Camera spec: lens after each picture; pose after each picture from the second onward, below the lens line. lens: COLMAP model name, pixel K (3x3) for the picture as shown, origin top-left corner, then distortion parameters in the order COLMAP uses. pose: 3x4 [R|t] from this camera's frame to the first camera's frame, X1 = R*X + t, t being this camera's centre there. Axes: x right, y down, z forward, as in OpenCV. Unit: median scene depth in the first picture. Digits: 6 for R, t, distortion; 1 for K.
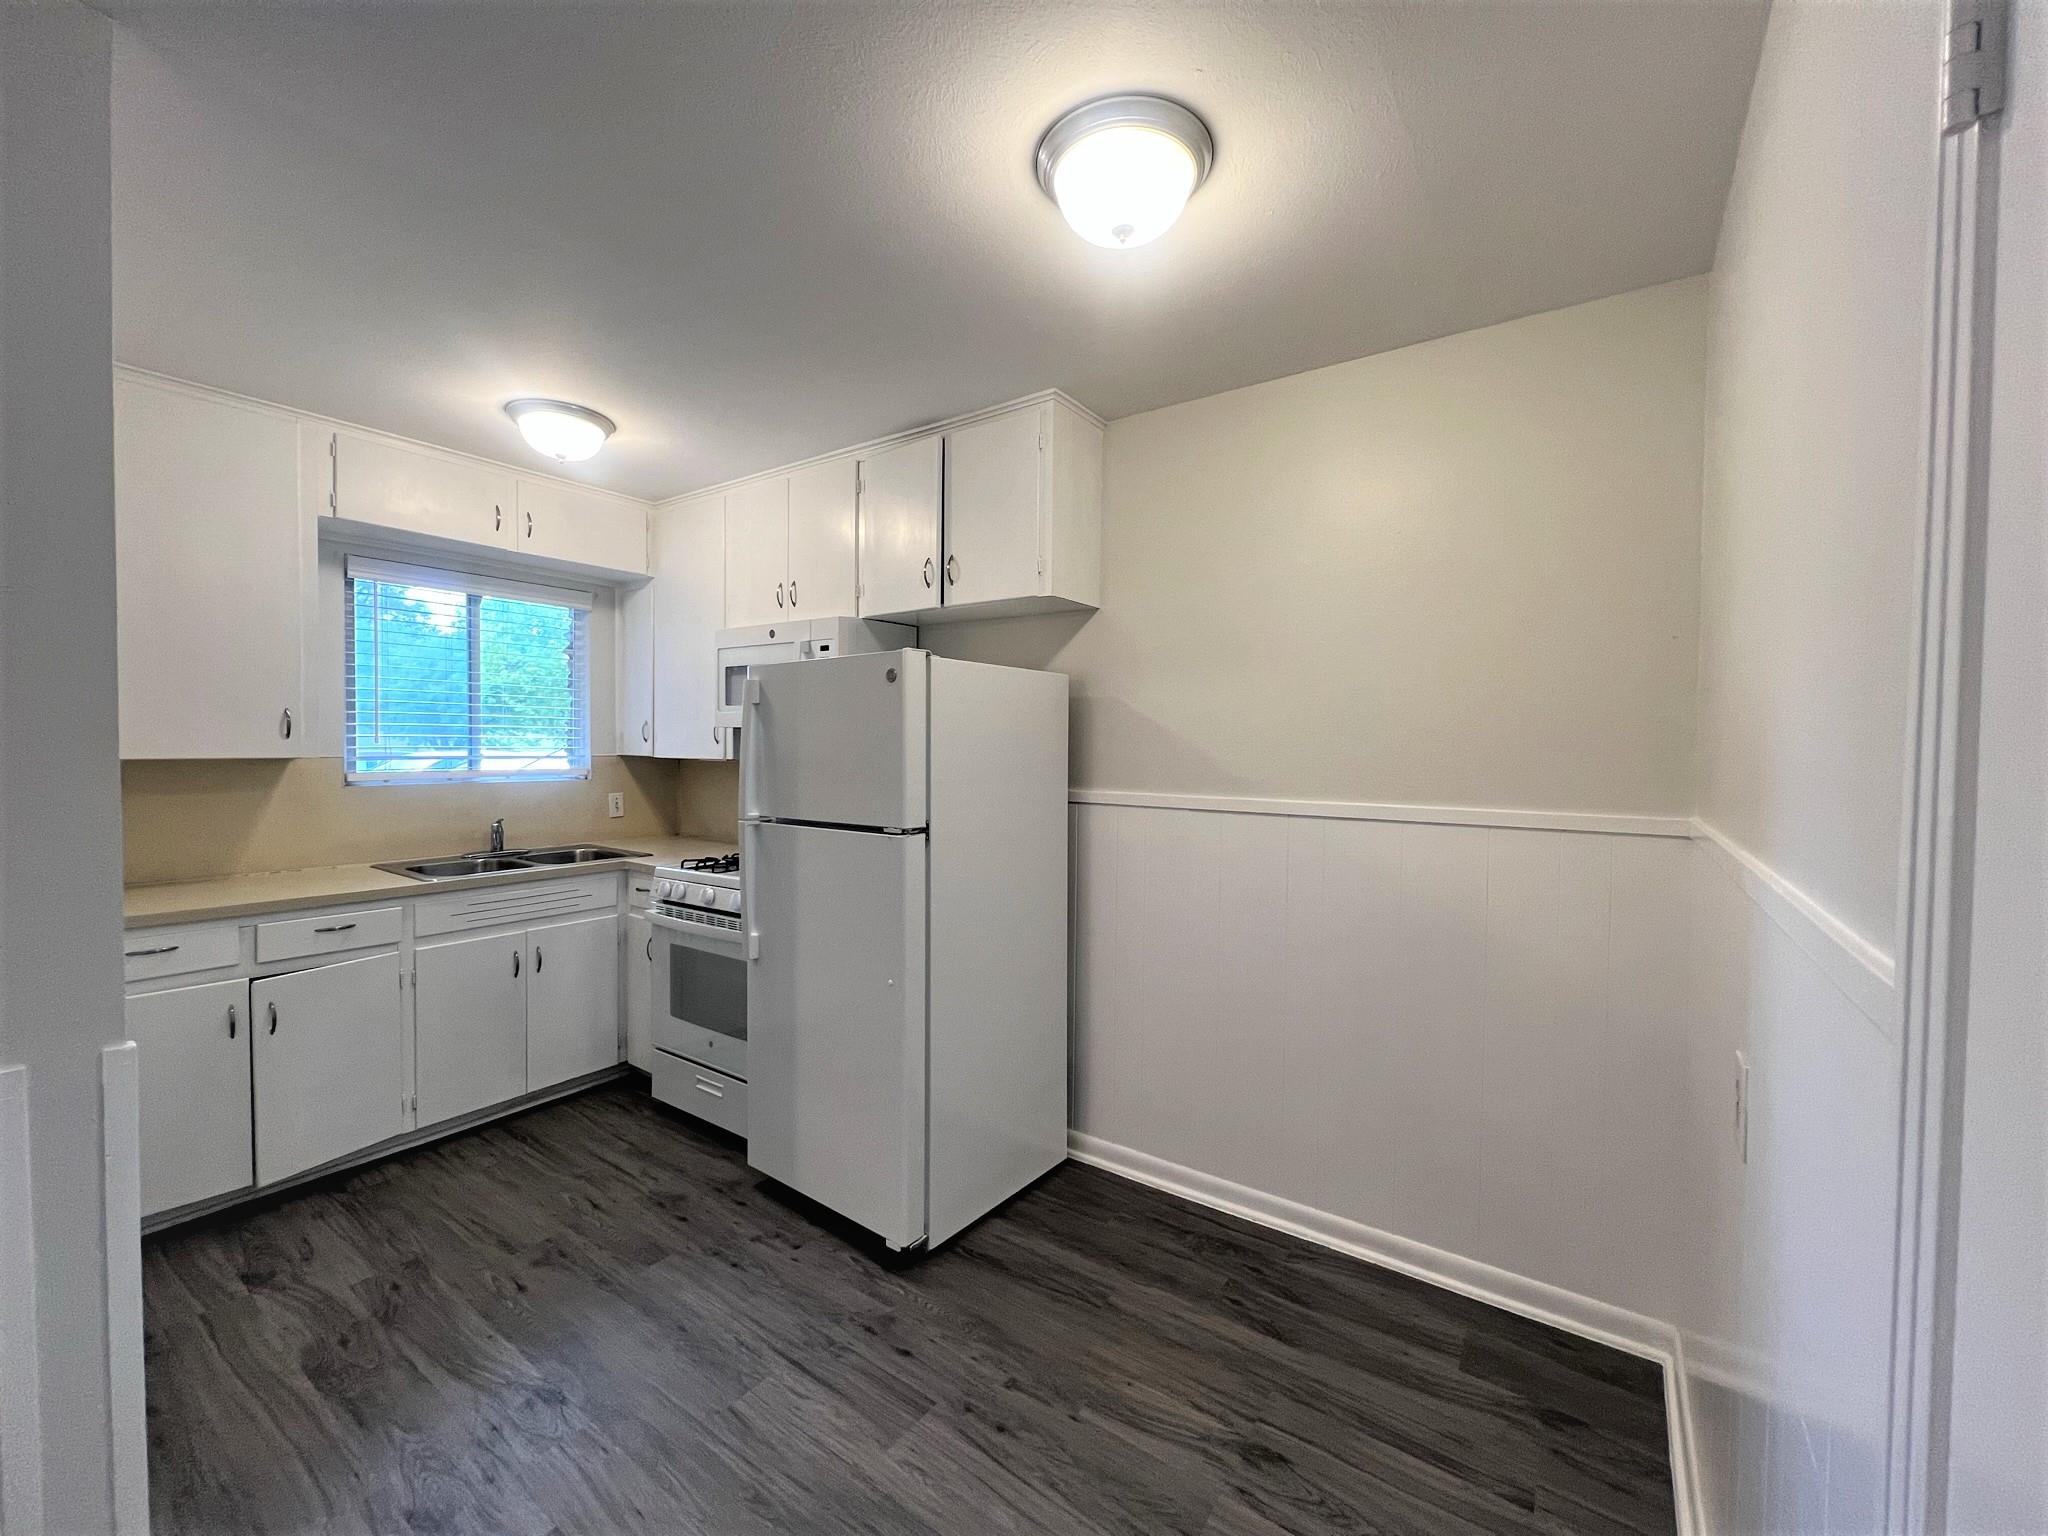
lens RADIAL K [[823.4, 0, 1022.9], [0, 823.4, 760.6], [0, 0, 1]] dist [0.003361, 0.000358]
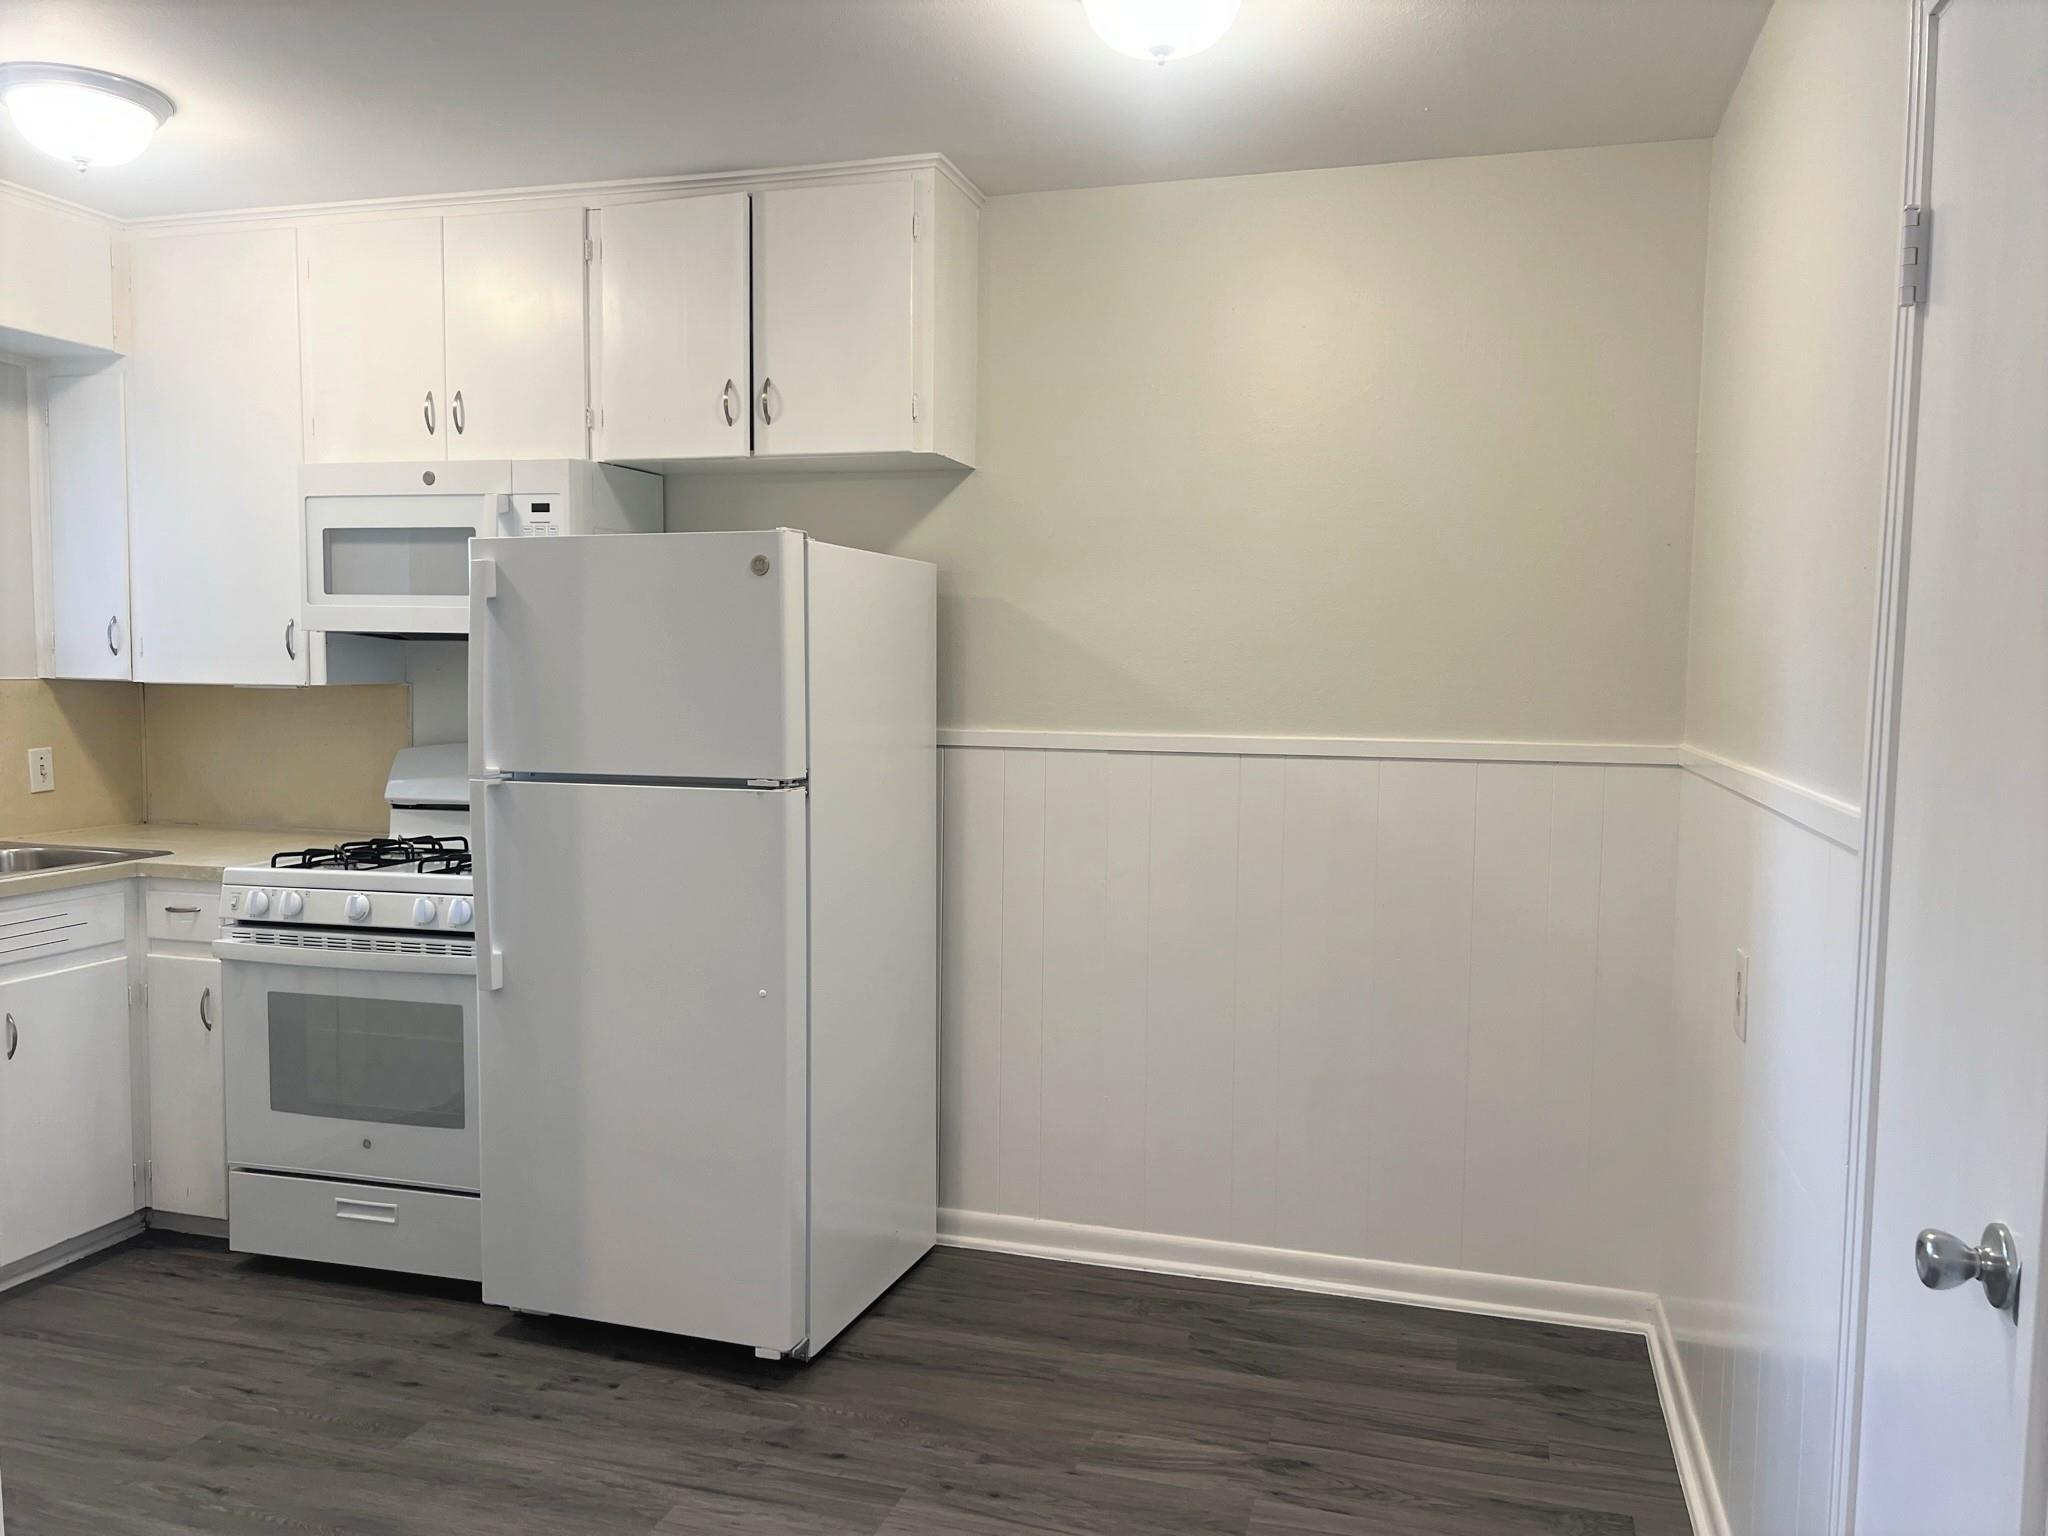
lens RADIAL K [[1550.5, 0, 1022.2], [0, 1550.5, 774.6], [0, 0, 1]] dist [0.045408, -0.019796]
pose [[0.946640, -0.021558, 0.321570, -0.332881], [0.004176, 0.998497, 0.054645, 0.004146], [-0.322265, -0.050387, 0.945308, -0.306203]]
